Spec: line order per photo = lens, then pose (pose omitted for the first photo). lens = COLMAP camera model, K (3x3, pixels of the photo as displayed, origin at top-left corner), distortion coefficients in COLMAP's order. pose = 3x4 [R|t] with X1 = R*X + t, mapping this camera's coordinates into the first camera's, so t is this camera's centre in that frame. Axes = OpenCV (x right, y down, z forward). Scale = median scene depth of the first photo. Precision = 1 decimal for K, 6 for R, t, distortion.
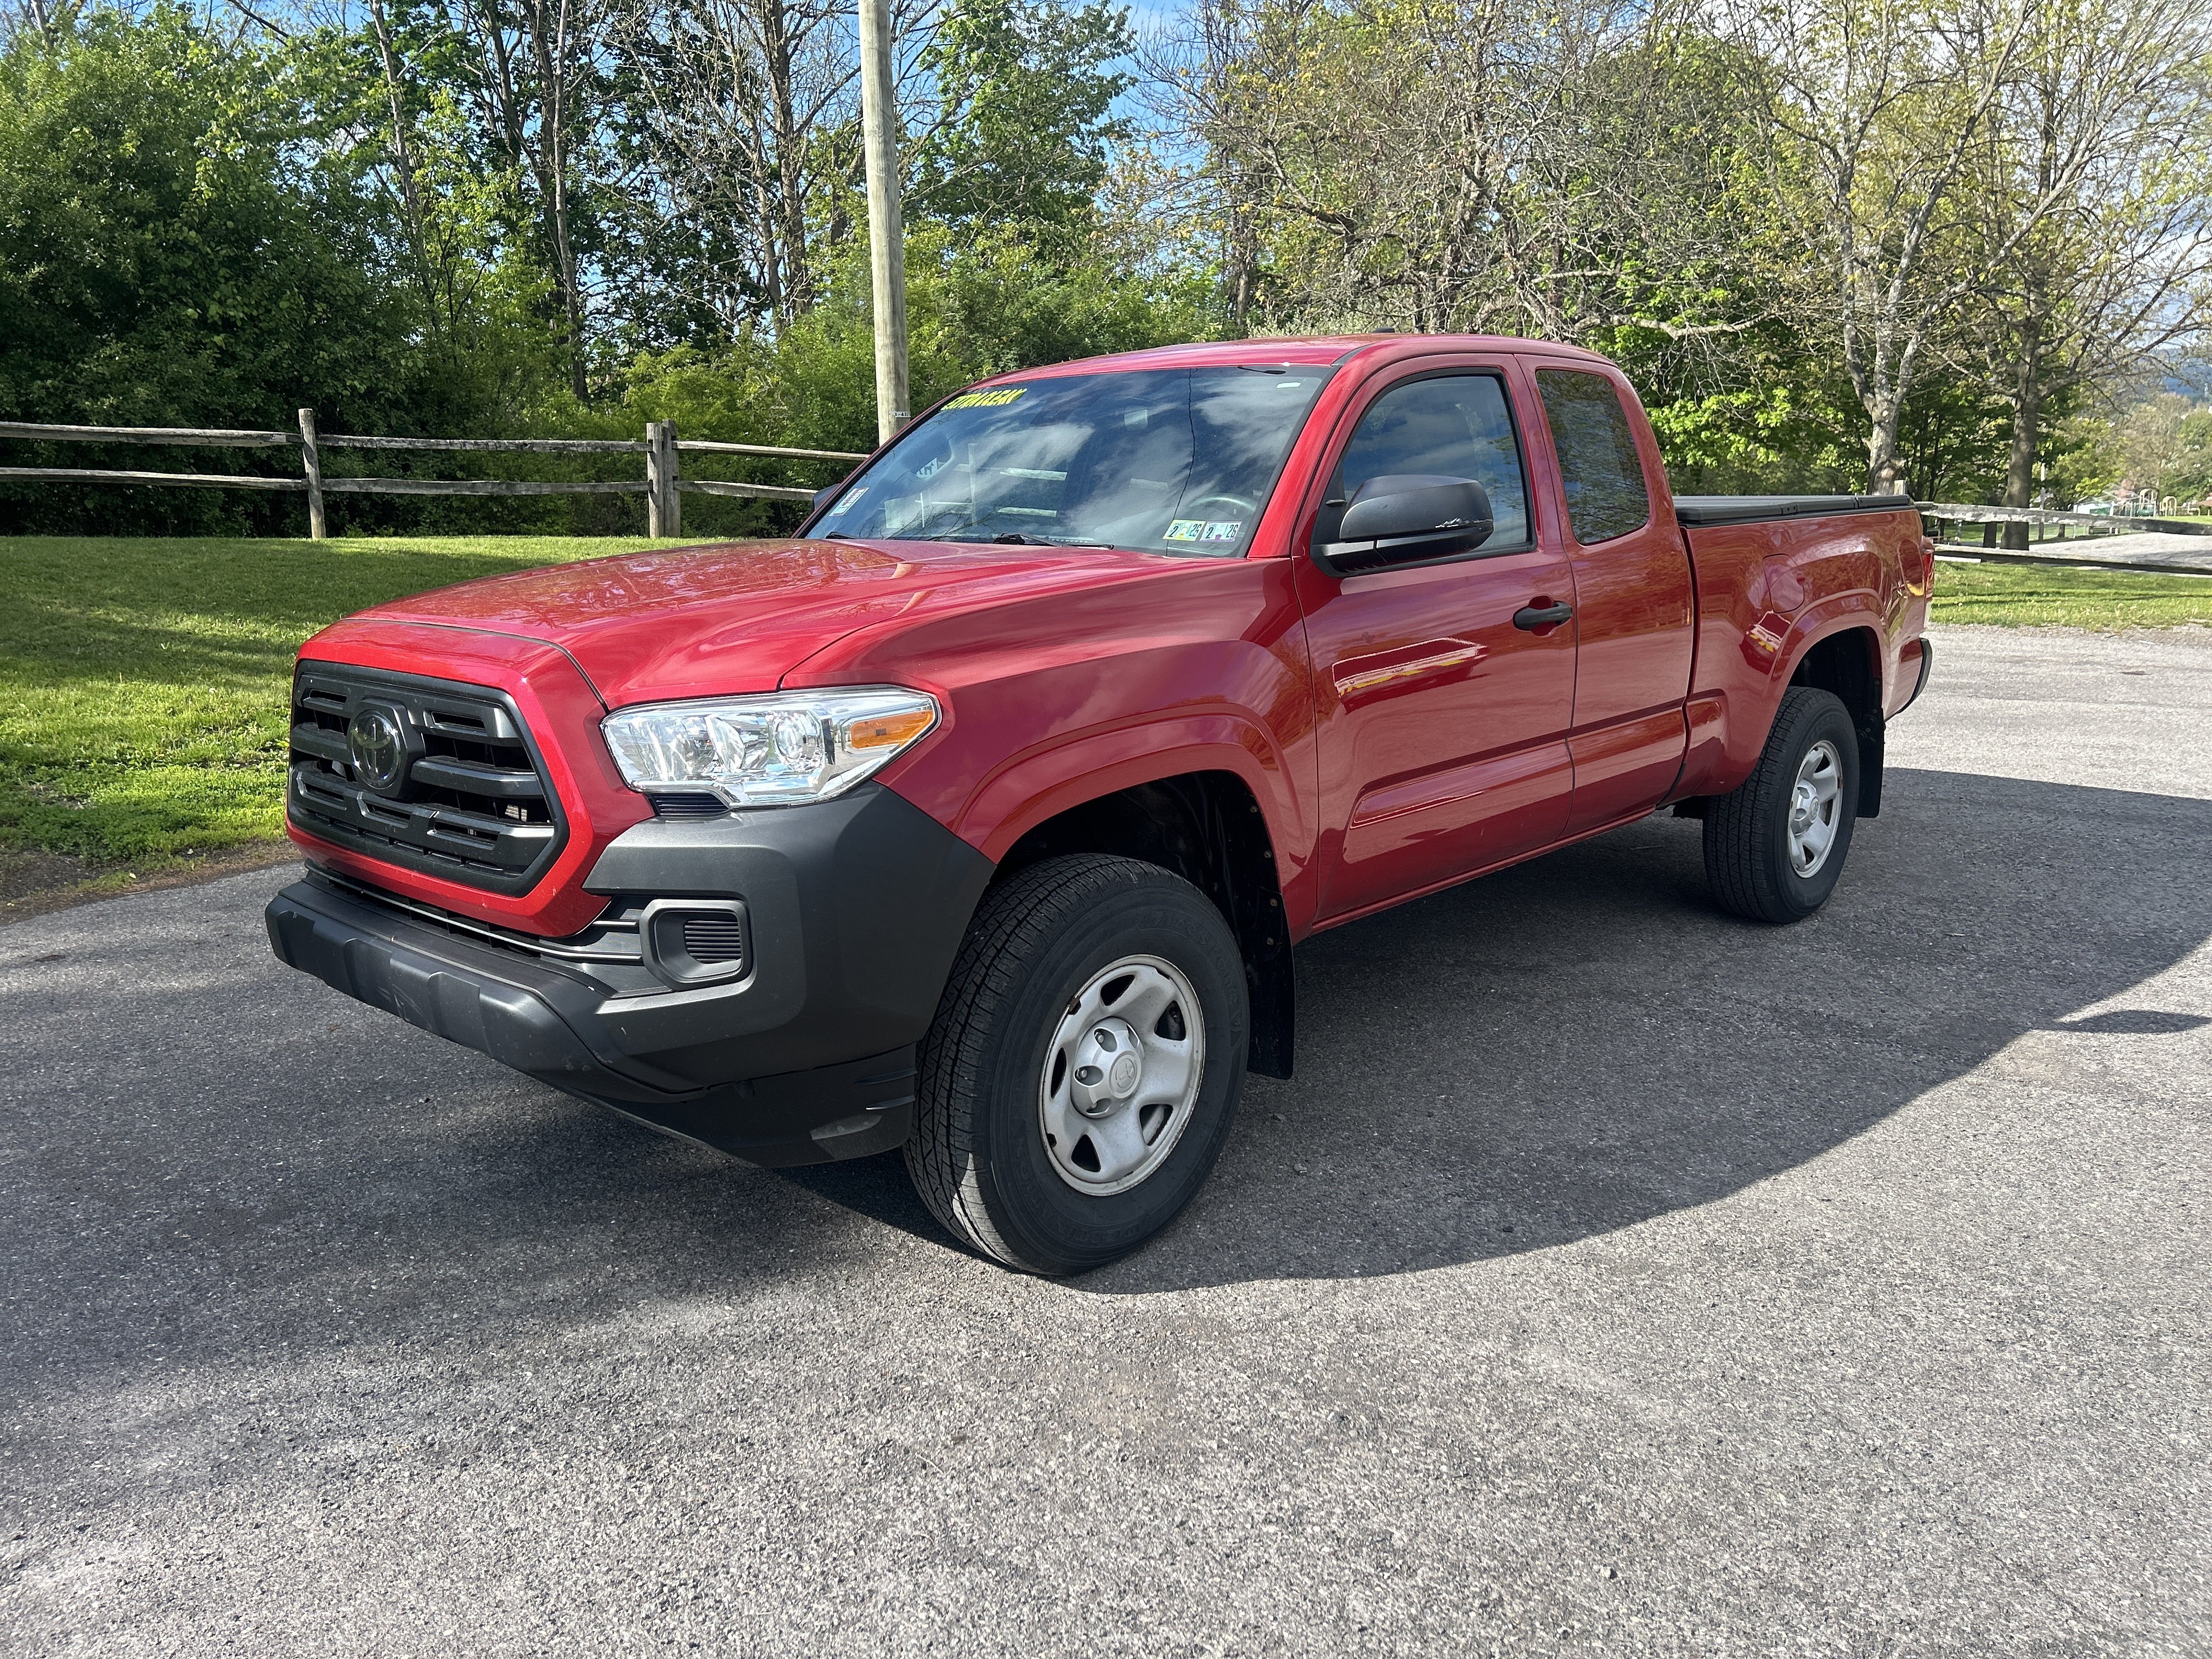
lens RADIAL K [[1703.2, 0, 1106.0], [0, 1703.2, 829.5], [0, 0, 1]] dist [0.051005, -0.064319]
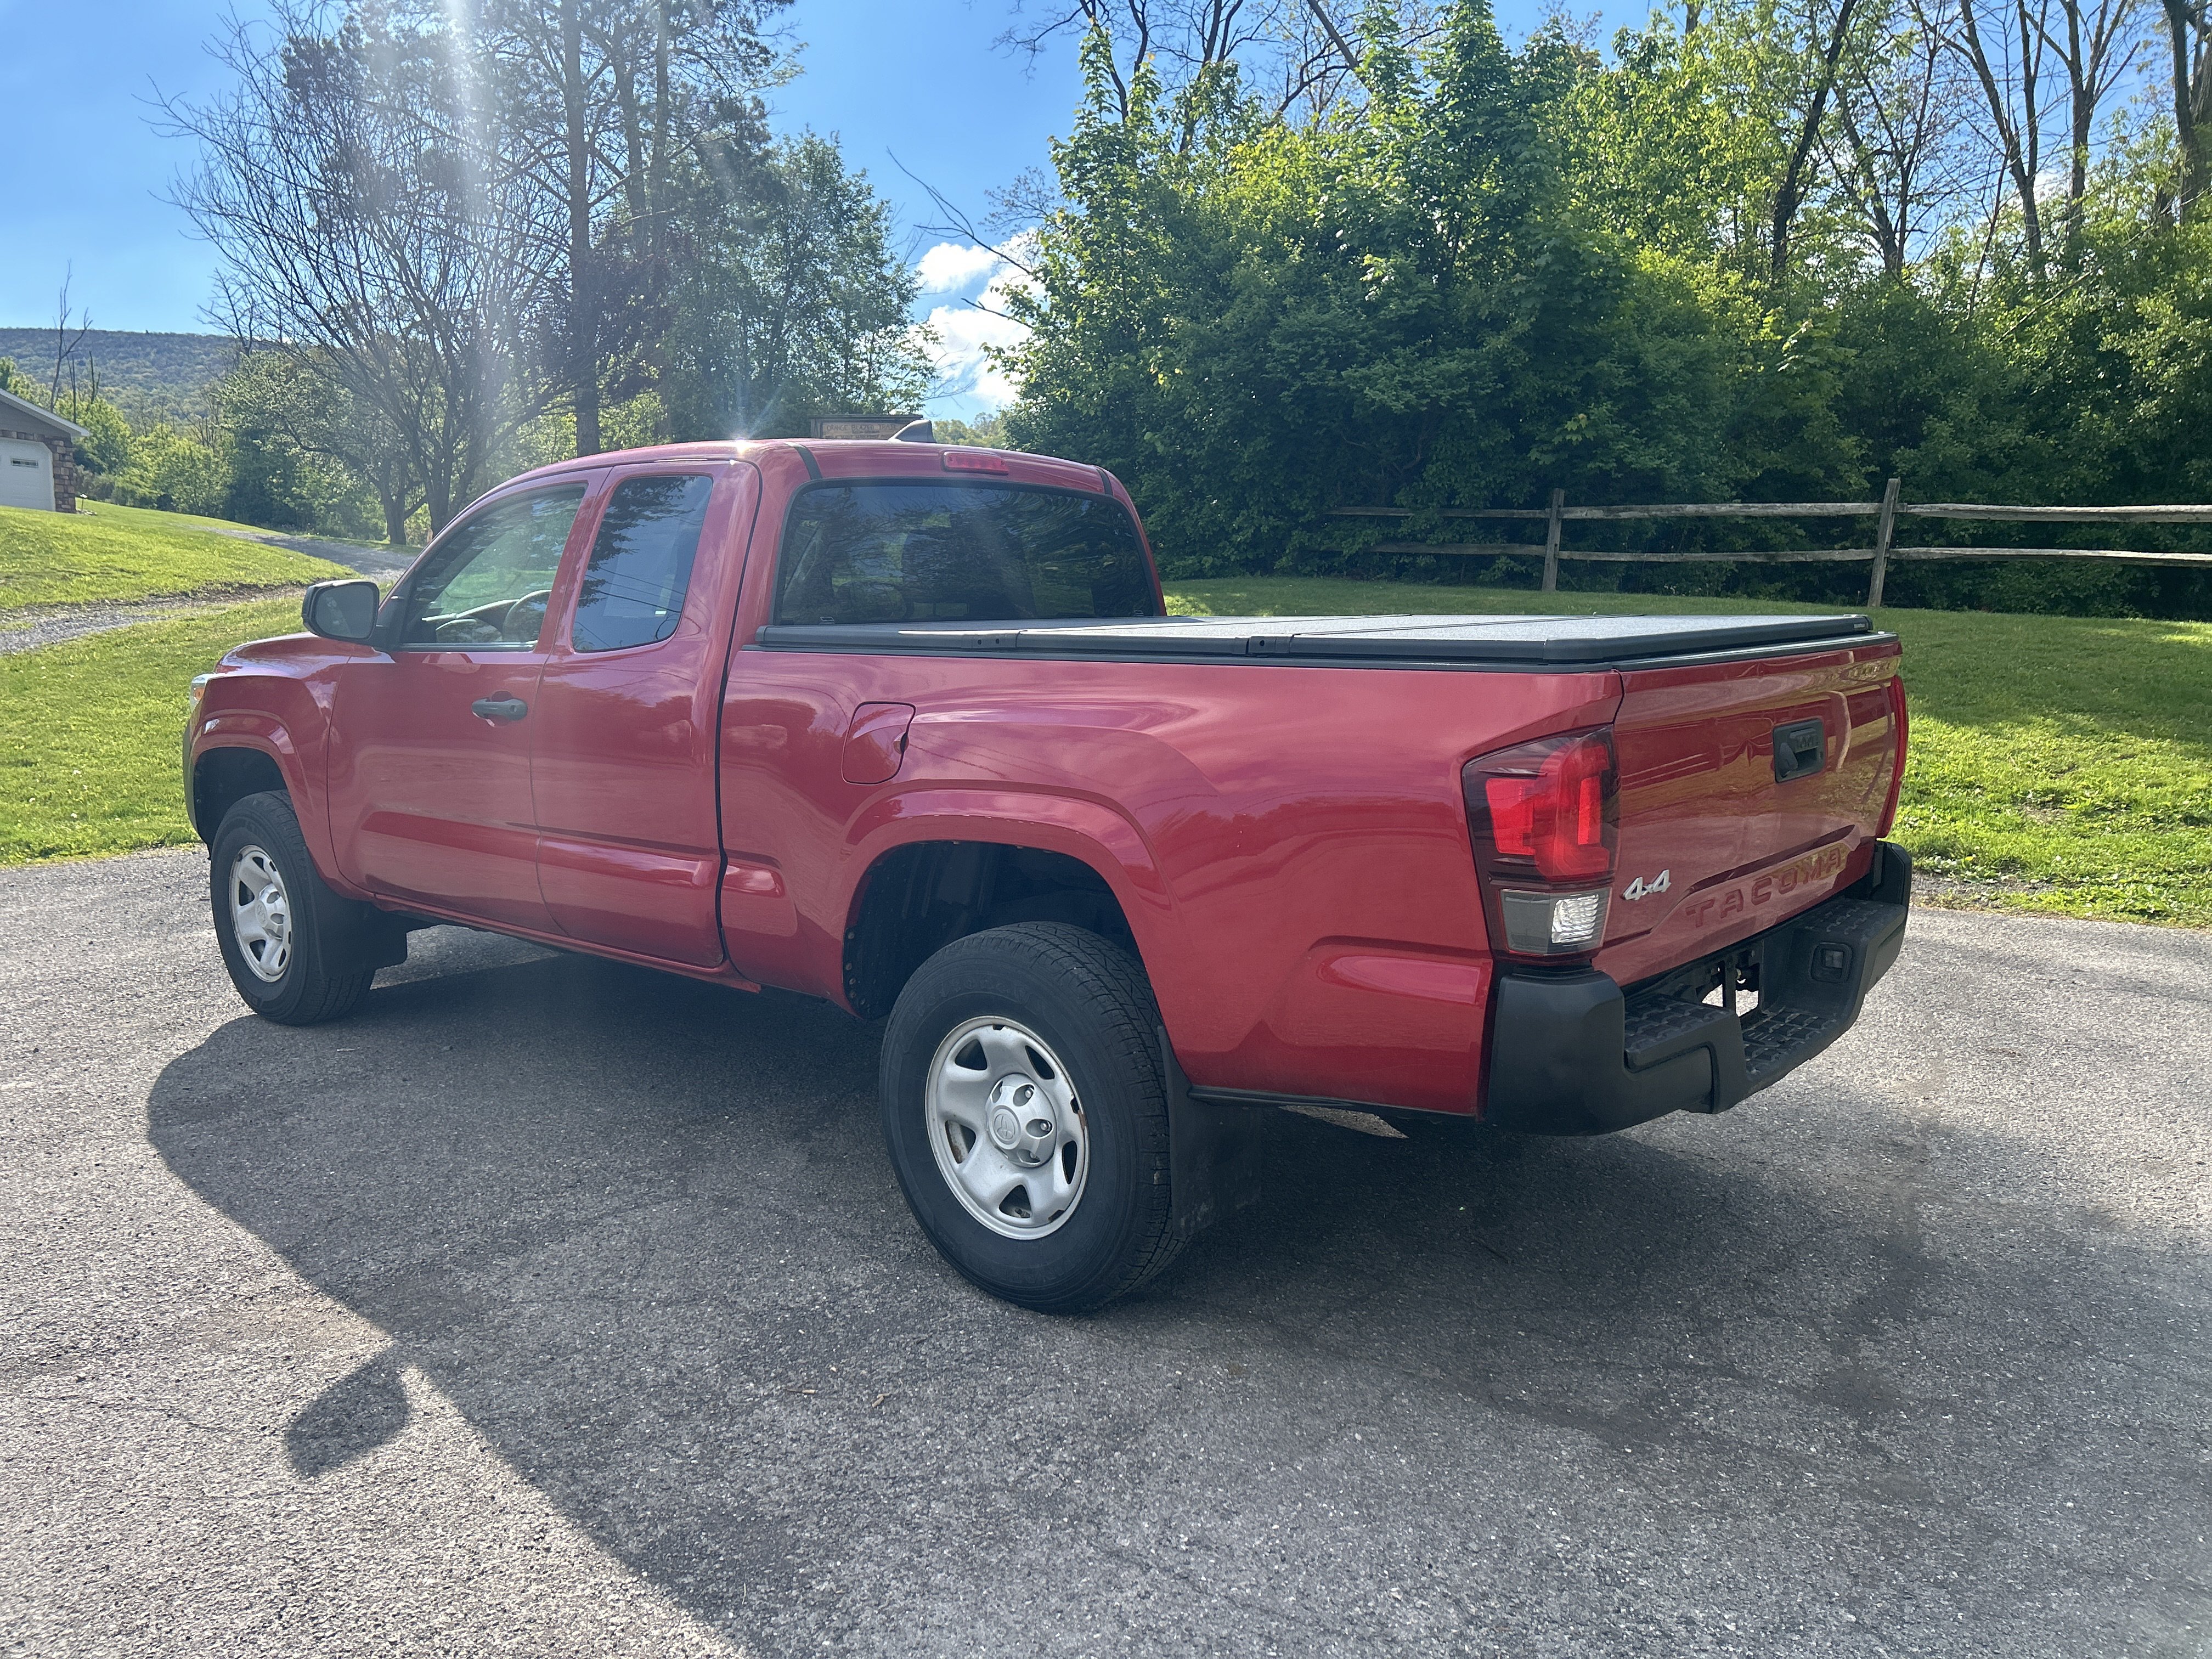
lens RADIAL K [[1703.2, 0, 1106.0], [0, 1703.2, 829.5], [0, 0, 1]] dist [0.051005, -0.064319]
pose [[0.006966, 0.155321, -0.987840, 1.282001], [-0.190508, 0.969977, 0.151169, -0.274816], [0.981661, 0.187138, 0.036347, 1.280500]]
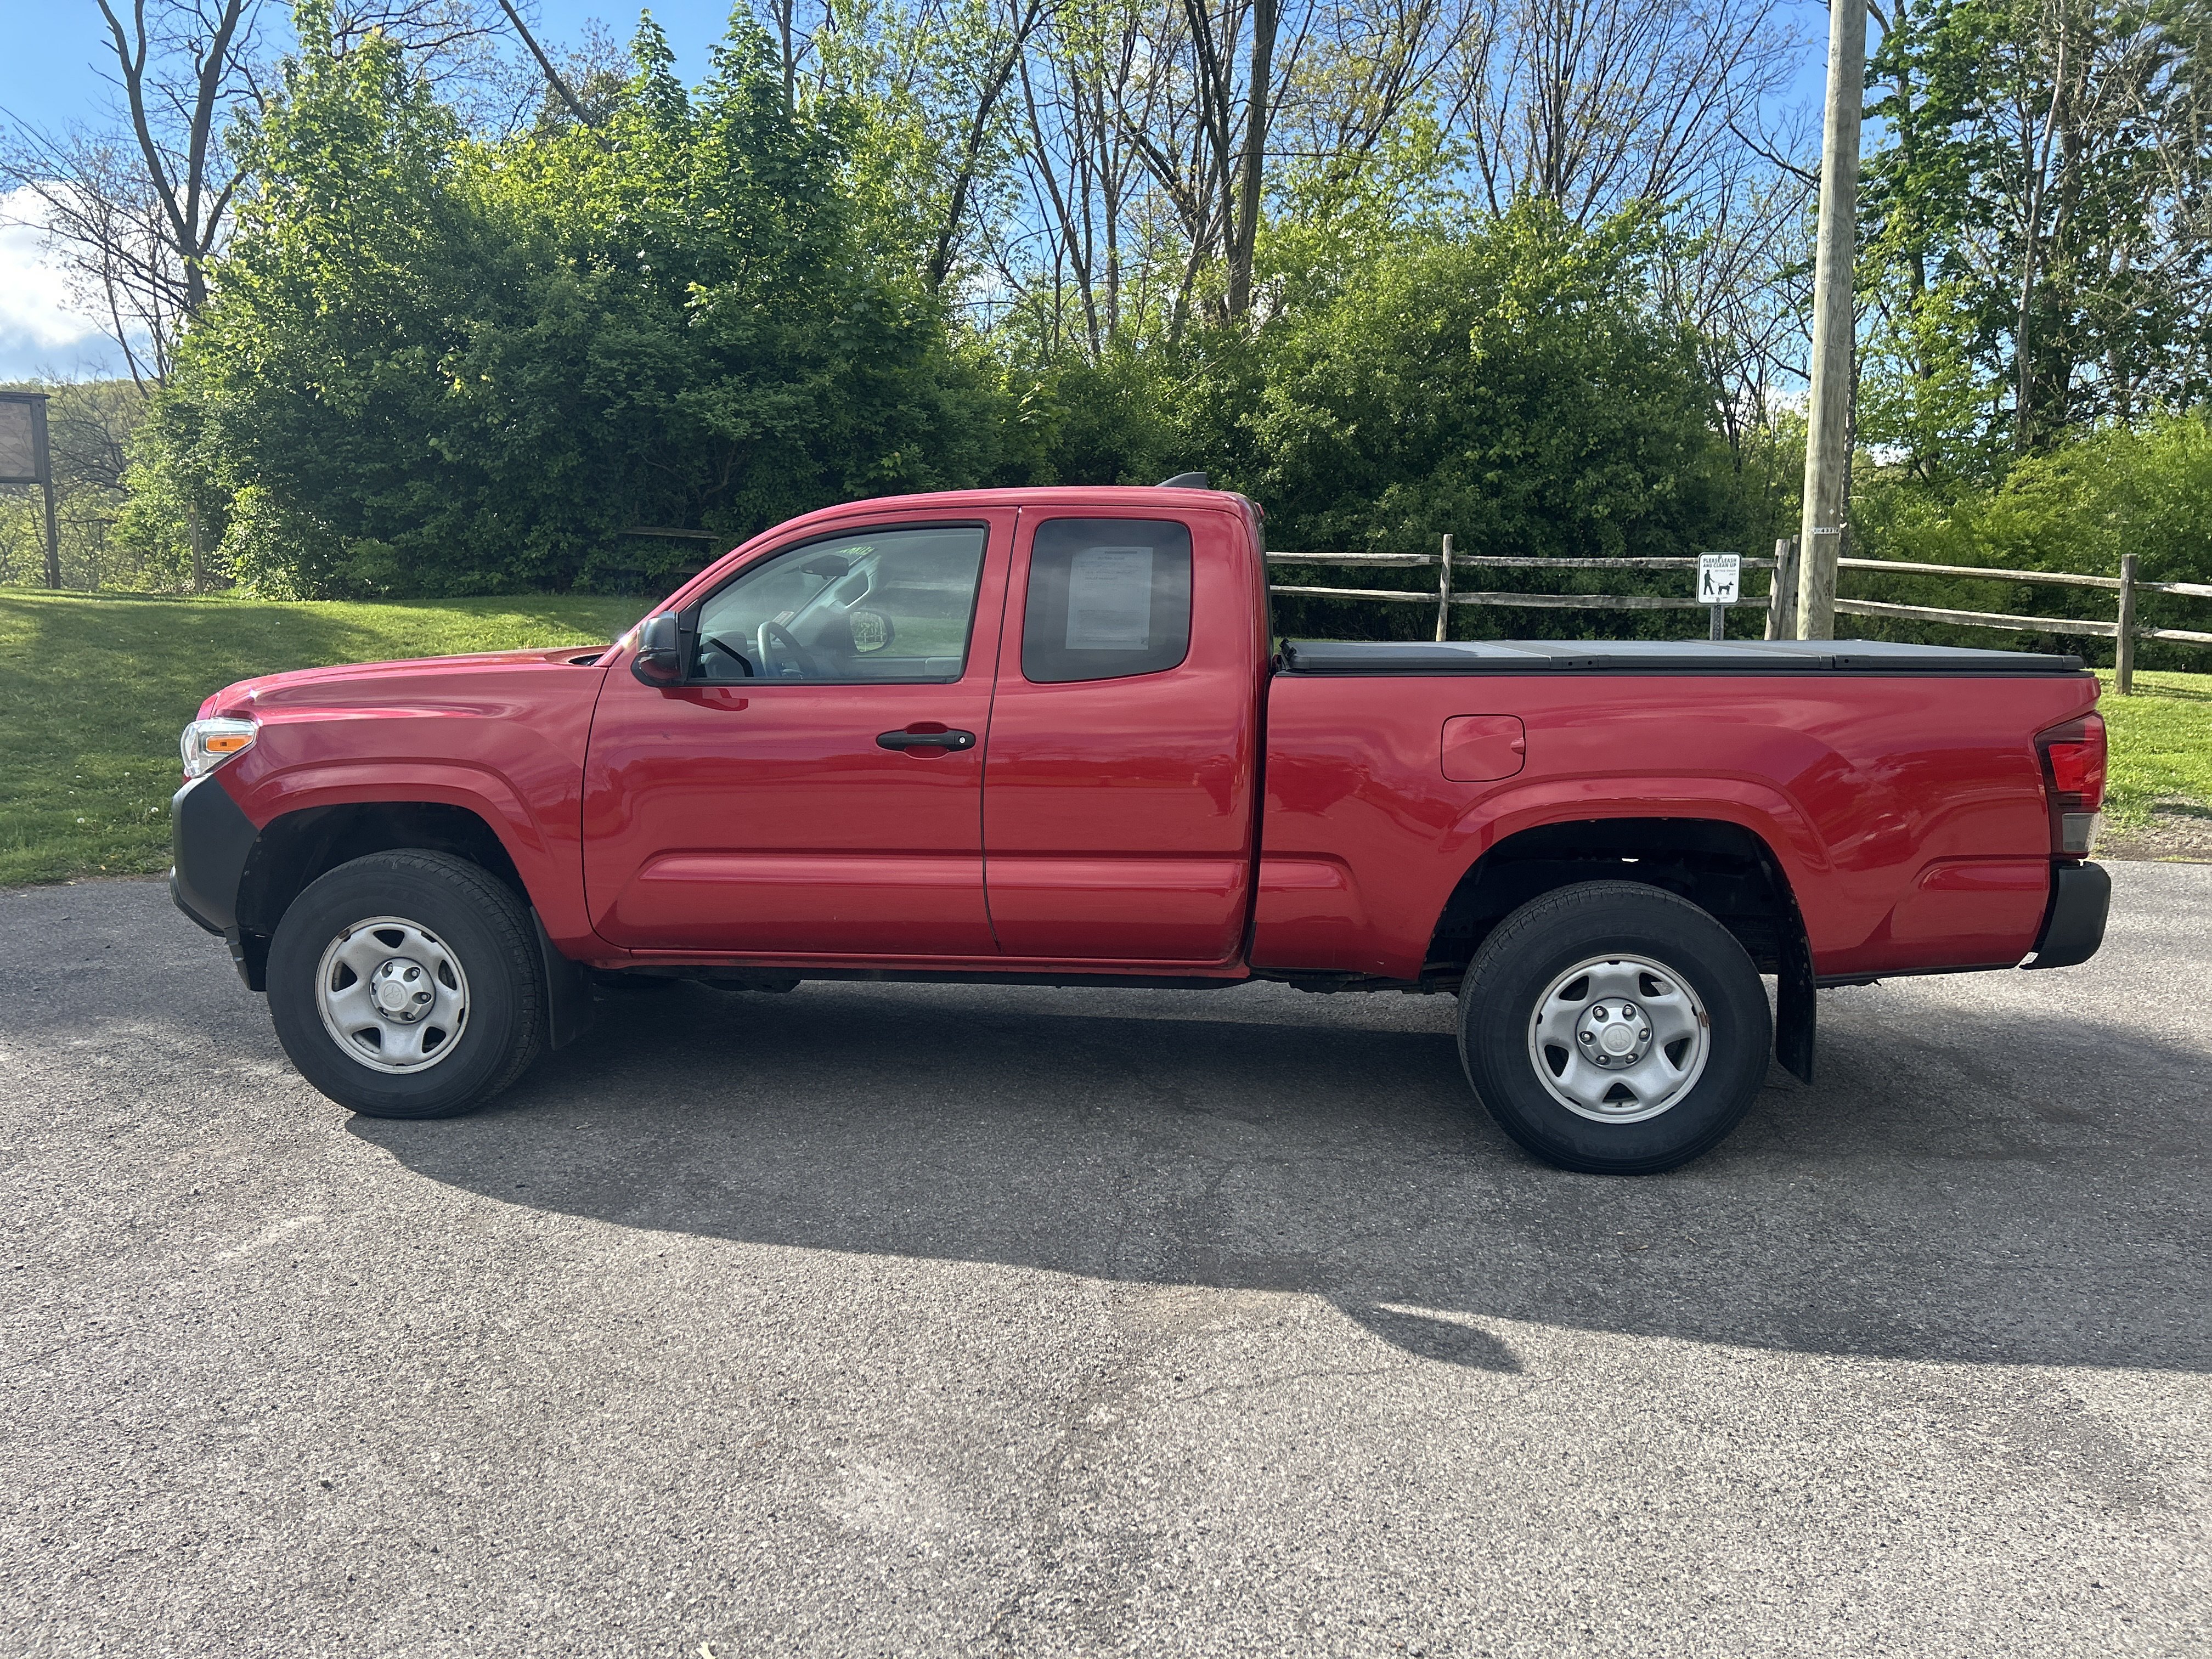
lens RADIAL K [[1703.2, 0, 1106.0], [0, 1703.2, 829.5], [0, 0, 1]] dist [0.051005, -0.064319]
pose [[0.577929, 0.124621, -0.806516, 1.160931], [-0.172159, 0.984649, 0.028781, -0.113876], [0.797721, 0.122215, 0.590512, 0.422646]]
